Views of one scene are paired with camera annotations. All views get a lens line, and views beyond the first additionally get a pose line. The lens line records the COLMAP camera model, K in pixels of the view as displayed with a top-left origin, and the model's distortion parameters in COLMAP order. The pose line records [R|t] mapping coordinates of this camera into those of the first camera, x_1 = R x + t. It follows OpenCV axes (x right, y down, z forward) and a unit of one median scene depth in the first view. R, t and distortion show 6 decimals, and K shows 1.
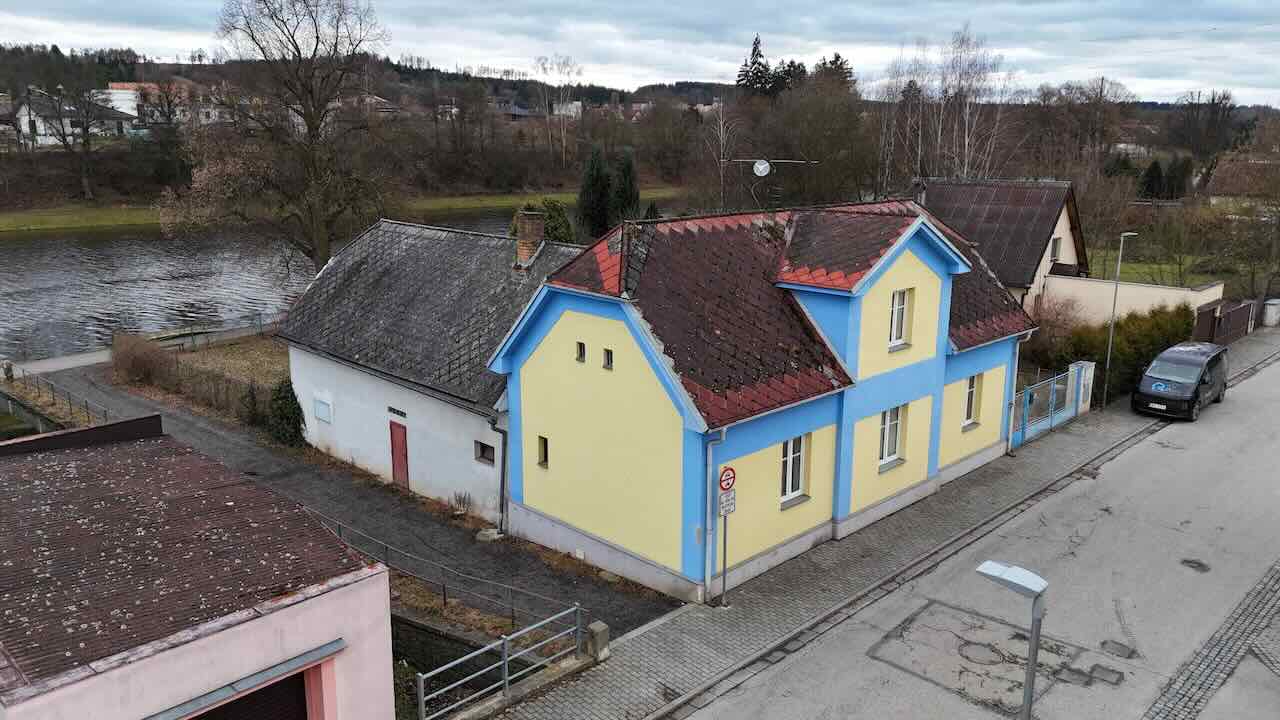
lens RADIAL K [[936.6, 0, 643.6], [0, 936.6, 351.6], [0, 0, 1]] dist [0.036892, -0.006718]
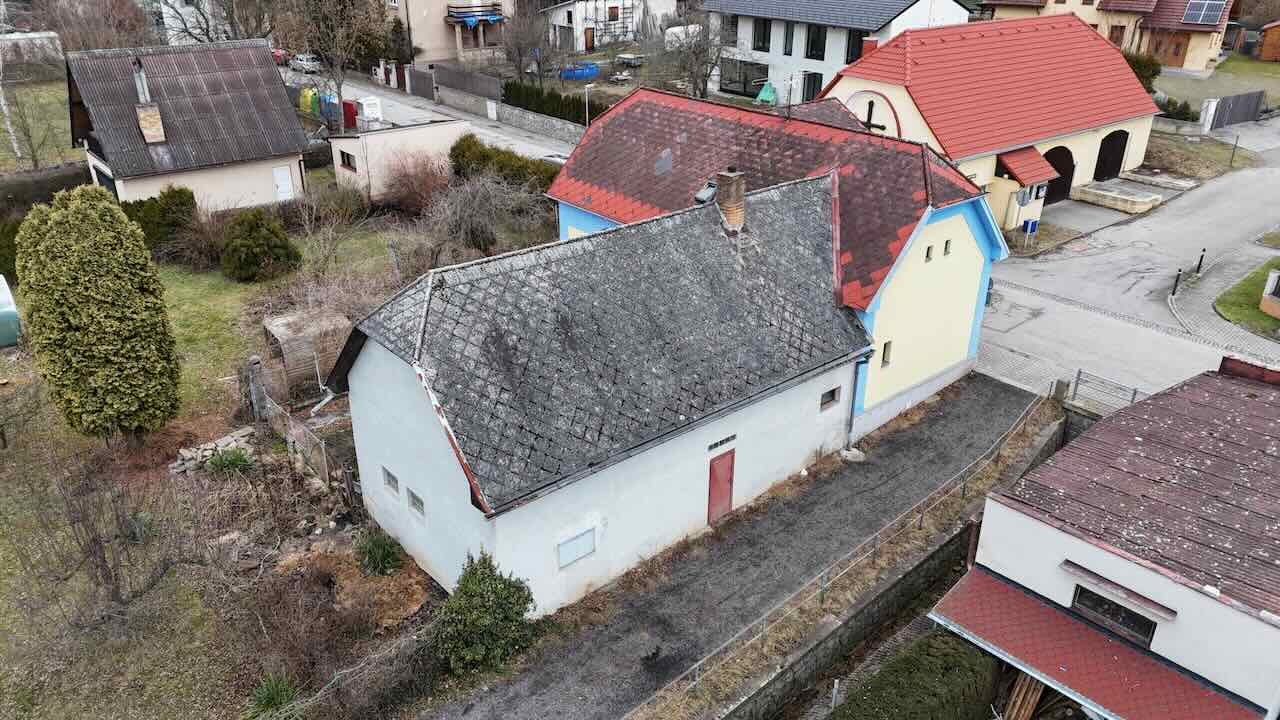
lens RADIAL K [[936.6, 0, 643.6], [0, 936.6, 351.6], [0, 0, 1]] dist [0.036892, -0.006718]
pose [[0.074297, -0.427894, 0.900770, -1.220077], [0.218679, 0.888272, 0.403920, -0.451083], [-0.972964, 0.166970, 0.159567, 1.118237]]
